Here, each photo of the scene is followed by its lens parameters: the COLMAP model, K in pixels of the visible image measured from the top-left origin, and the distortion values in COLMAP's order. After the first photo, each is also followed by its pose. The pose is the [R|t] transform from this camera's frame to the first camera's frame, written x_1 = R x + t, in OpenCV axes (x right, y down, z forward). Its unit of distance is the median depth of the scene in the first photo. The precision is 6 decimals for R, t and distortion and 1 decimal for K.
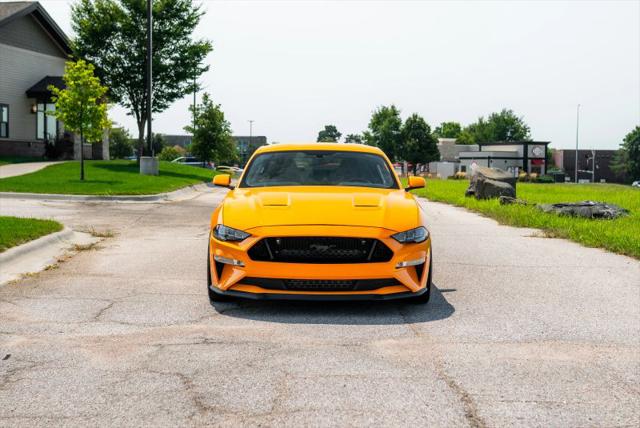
lens RADIAL K [[971.6, 0, 320.0], [0, 971.6, 214.0], [0, 0, 1]] dist [0.004468, -0.007558]
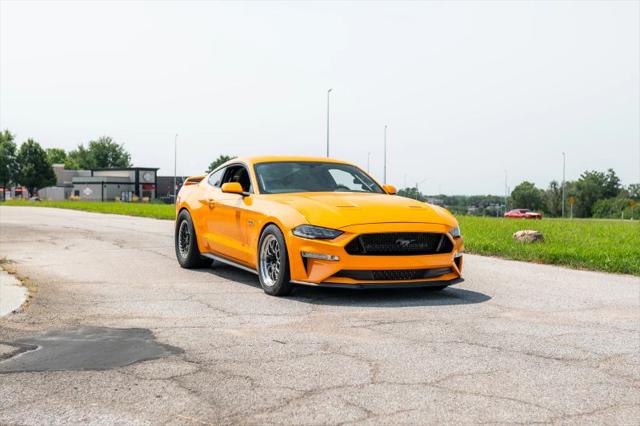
lens RADIAL K [[919.7, 0, 320.0], [0, 919.7, 213.0], [0, 0, 1]] dist [-0.010812, -0.033956]
pose [[0.907807, -0.009306, 0.419285, -0.060951], [0.020286, 0.999558, -0.021738, 0.002398], [-0.418897, 0.028240, 0.907594, 0.004654]]
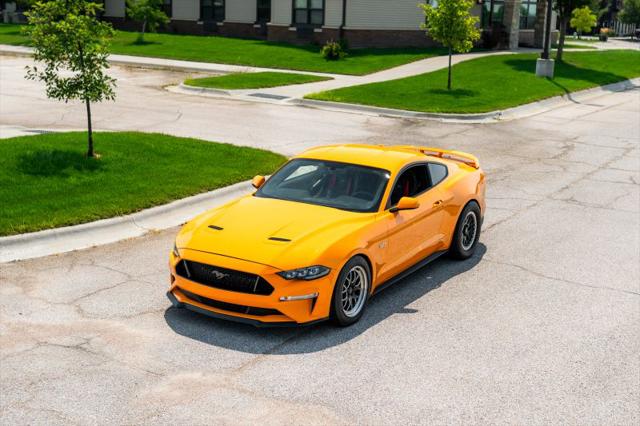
lens RADIAL K [[919.7, 0, 320.0], [0, 919.7, 213.0], [0, 0, 1]] dist [-0.010812, -0.033956]
pose [[0.847700, 0.130411, -0.514196, 0.074242], [-0.048971, 0.984410, 0.168933, -0.025921], [0.528211, -0.118024, 0.840871, 0.014491]]
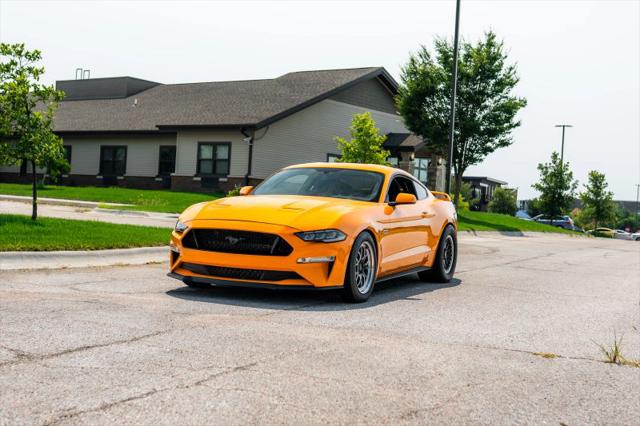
lens RADIAL K [[919.7, 0, 320.0], [0, 919.7, 213.0], [0, 0, 1]] dist [-0.010812, -0.033956]
pose [[0.910318, 0.041055, -0.411868, 0.060057], [-0.067167, 0.996532, -0.049121, 0.005484], [0.408422, 0.072380, 0.909919, 0.005152]]
